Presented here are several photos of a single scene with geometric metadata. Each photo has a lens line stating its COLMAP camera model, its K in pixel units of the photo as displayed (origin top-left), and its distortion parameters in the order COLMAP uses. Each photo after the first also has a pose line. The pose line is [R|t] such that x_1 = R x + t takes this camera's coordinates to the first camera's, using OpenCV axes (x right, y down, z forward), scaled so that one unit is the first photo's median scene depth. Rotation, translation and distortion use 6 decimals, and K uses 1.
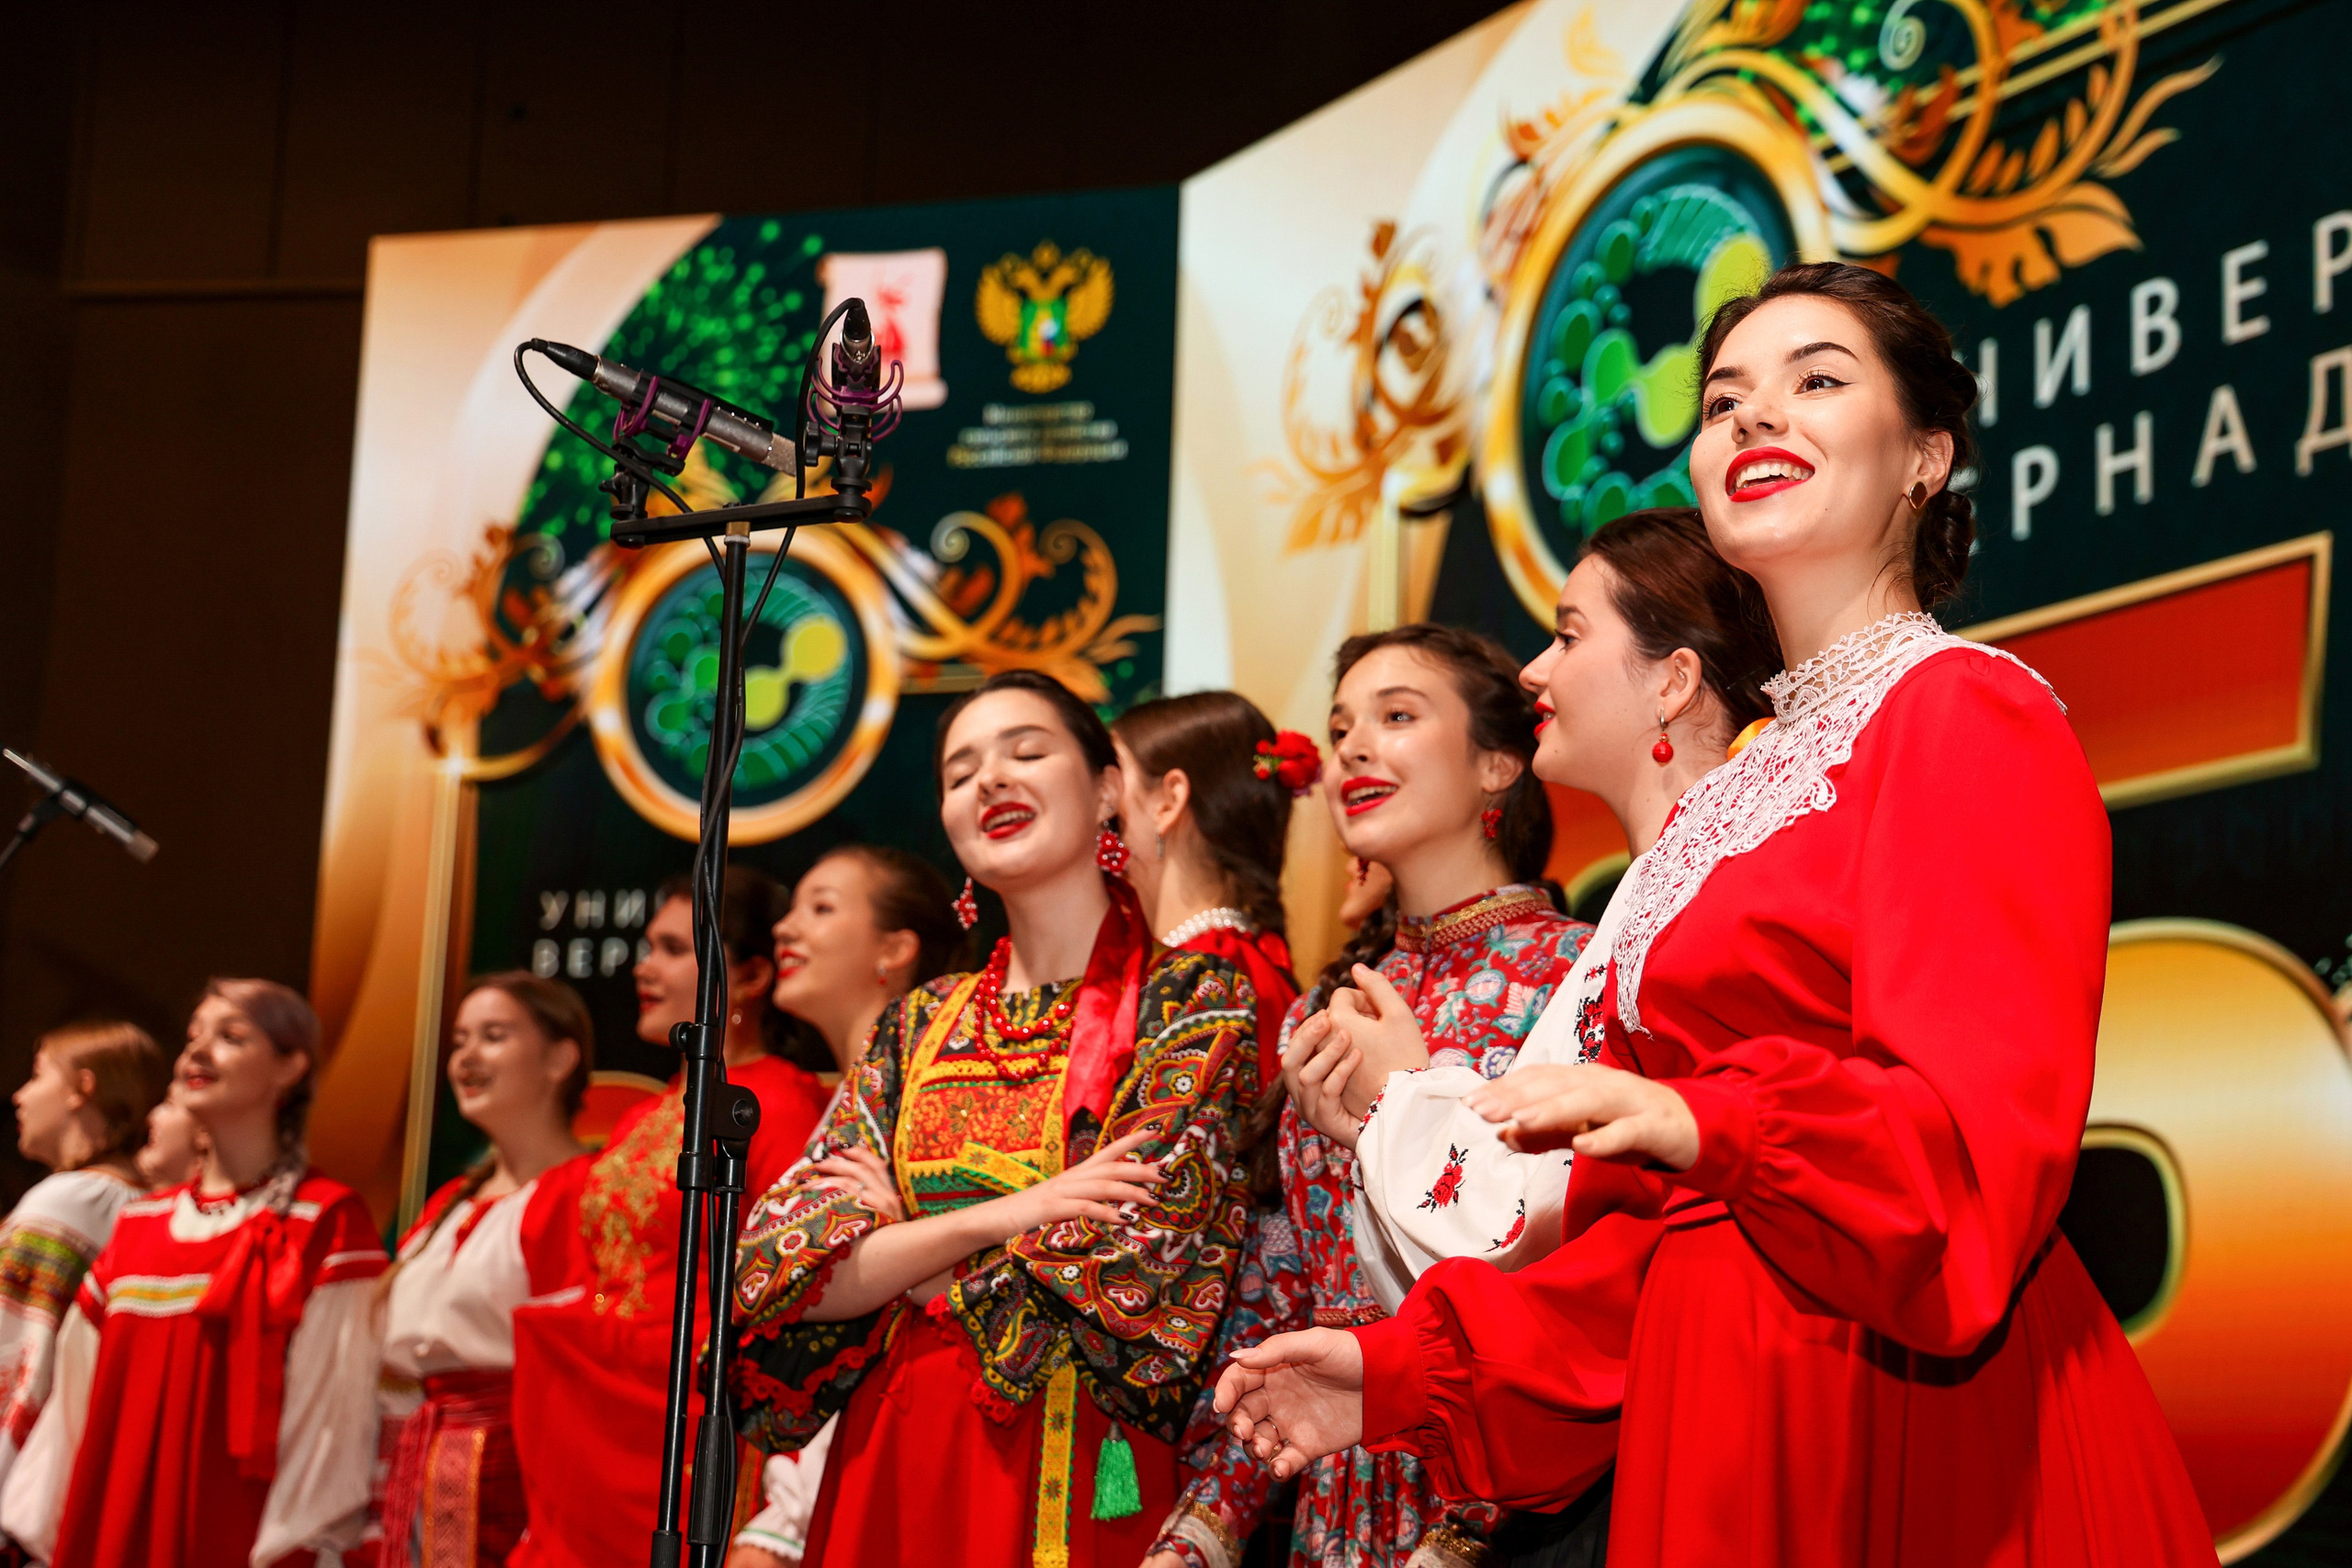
lens RADIAL K [[4109.8, 0, 1217.4], [0, 4109.8, 746.1], [0, 0, 1]] dist [0.254248, 0.000000]
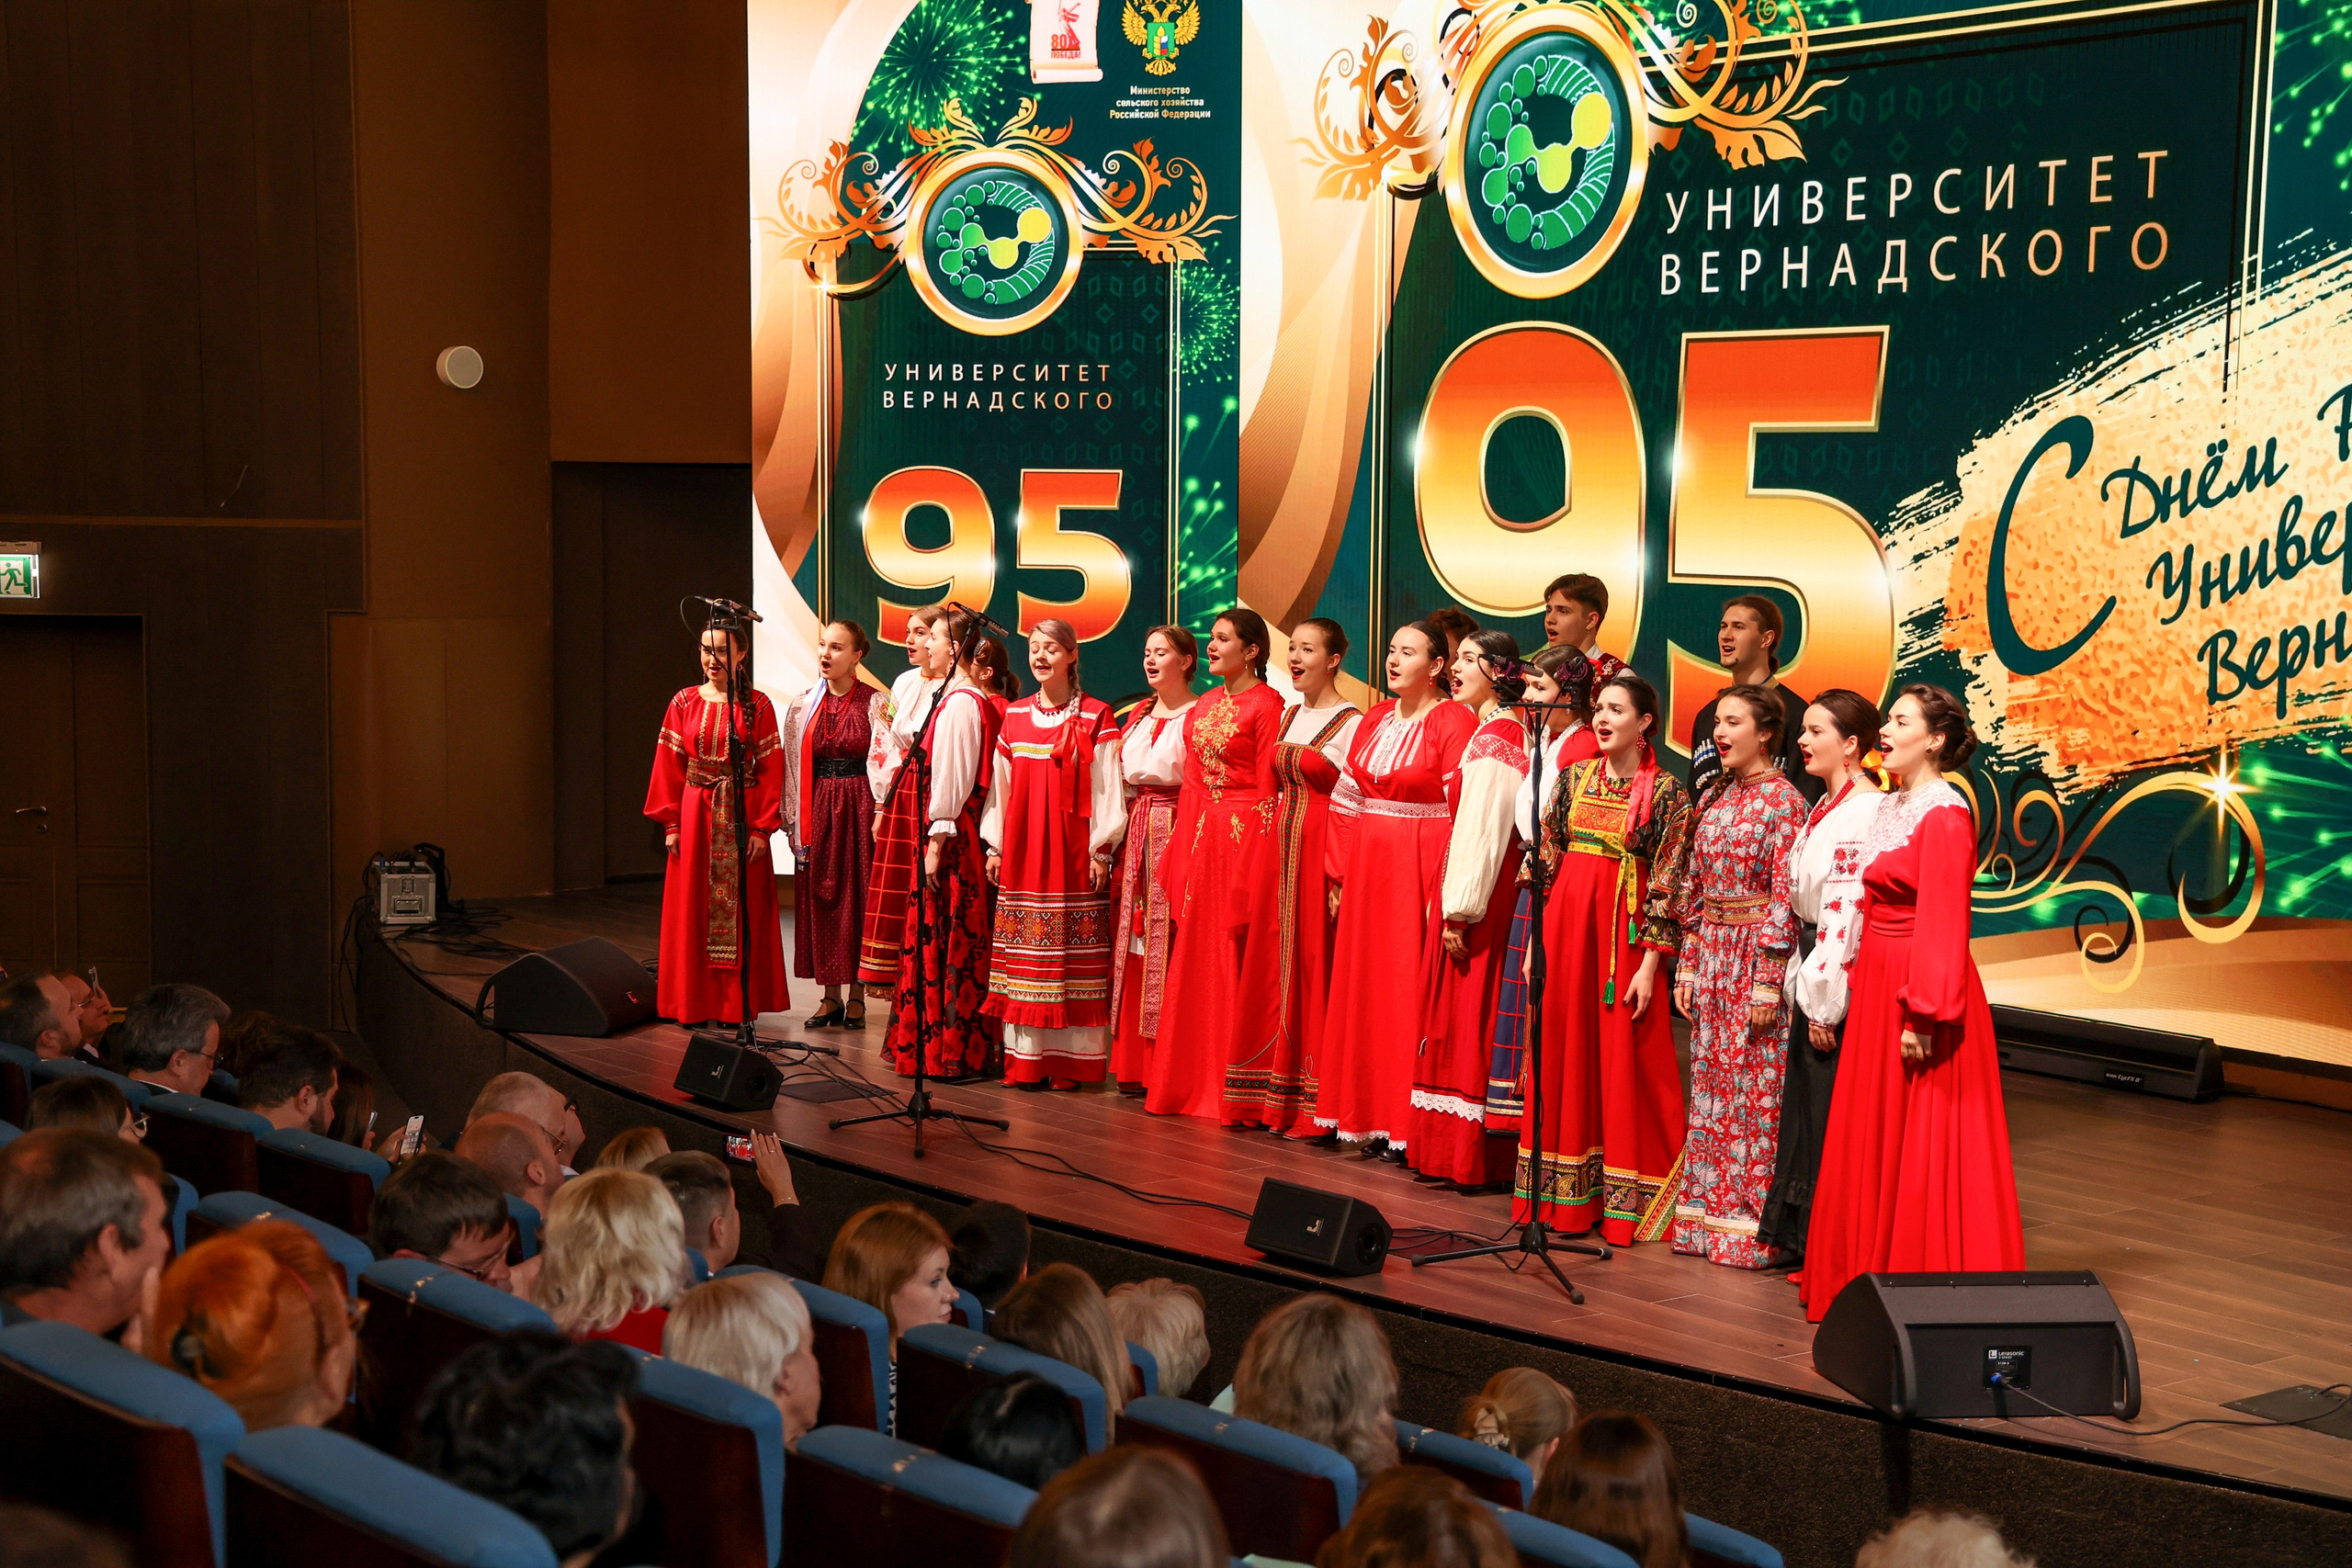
lens RADIAL K [[3743.7, 0, 1141.7], [0, 3743.7, 781.3], [0, 0, 1]] dist [0.239338, 0.000000]
pose [[0.993517, -0.040847, 0.106094, -0.240749], [0.006370, 0.951759, 0.306779, -0.302151], [-0.113507, -0.304114, 0.945849, -0.636102]]
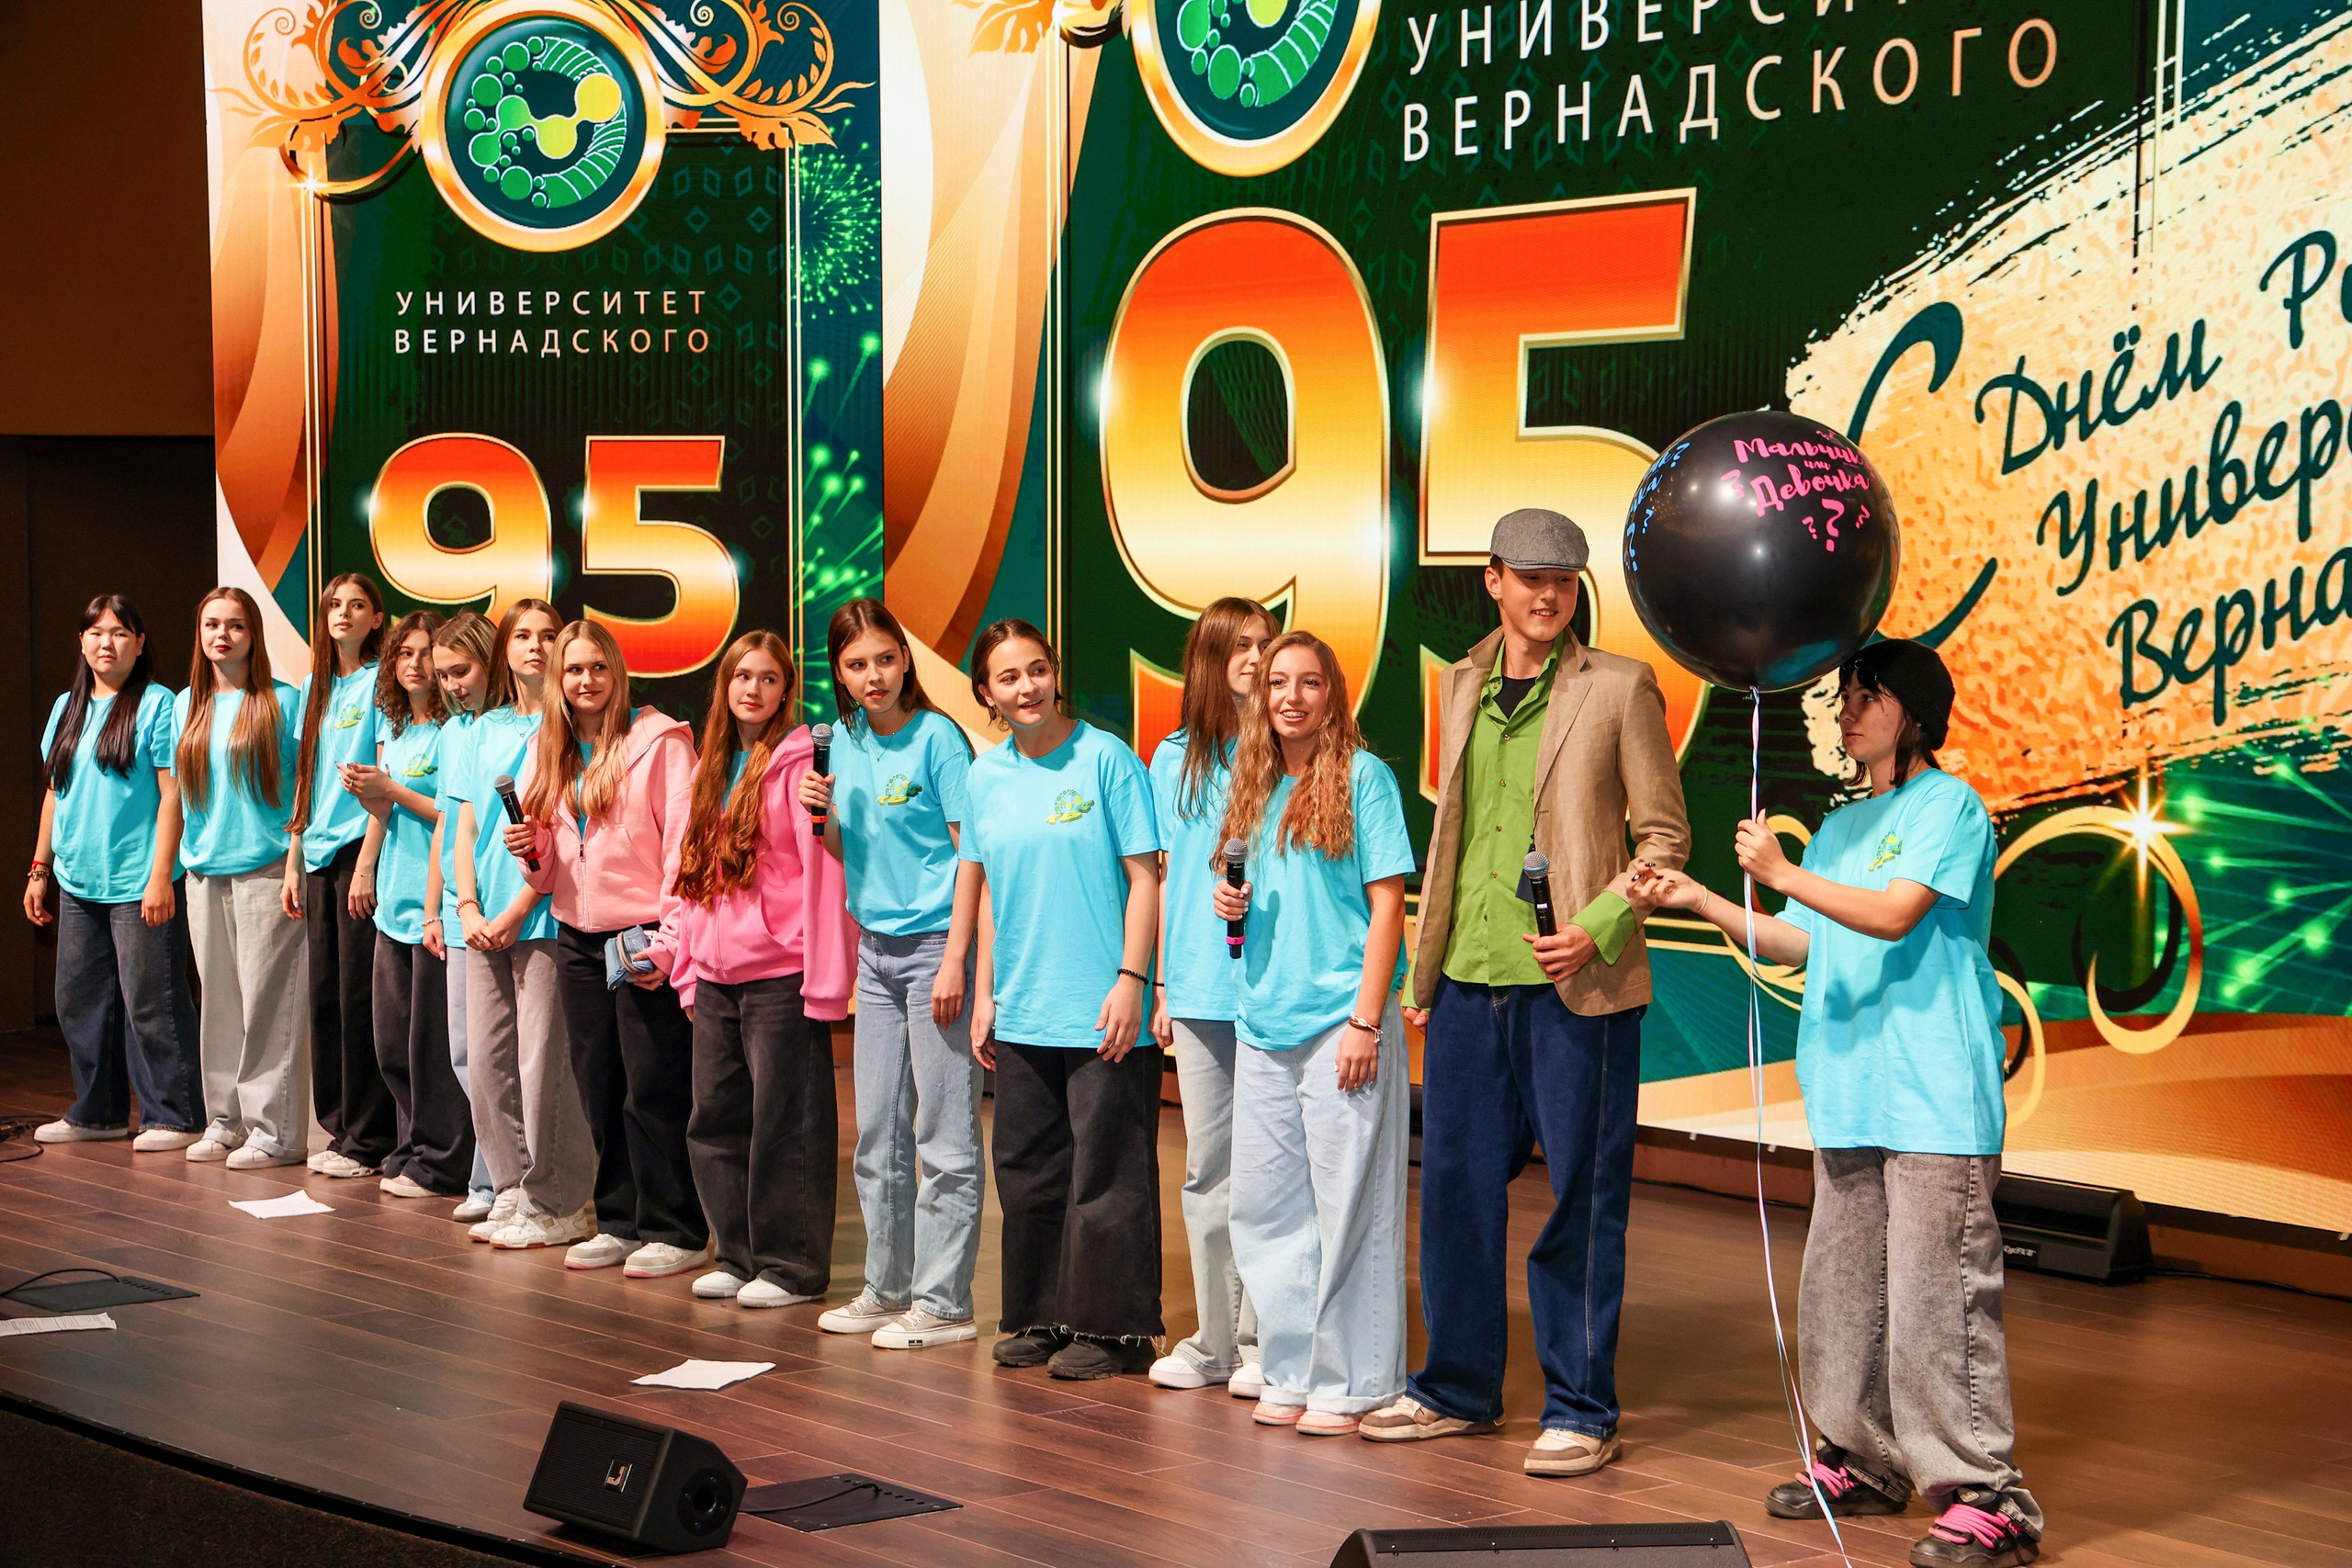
lens RADIAL K [[4532.1, 0, 1184.5], [0, 4532.1, 780.9], [0, 0, 1]] dist [0.339126, 0.000000]
pose [[0.993562, -0.043211, 0.104723, -0.077307], [0.013793, 0.963664, 0.266762, -0.203541], [-0.112445, -0.263600, 0.958056, -0.462598]]
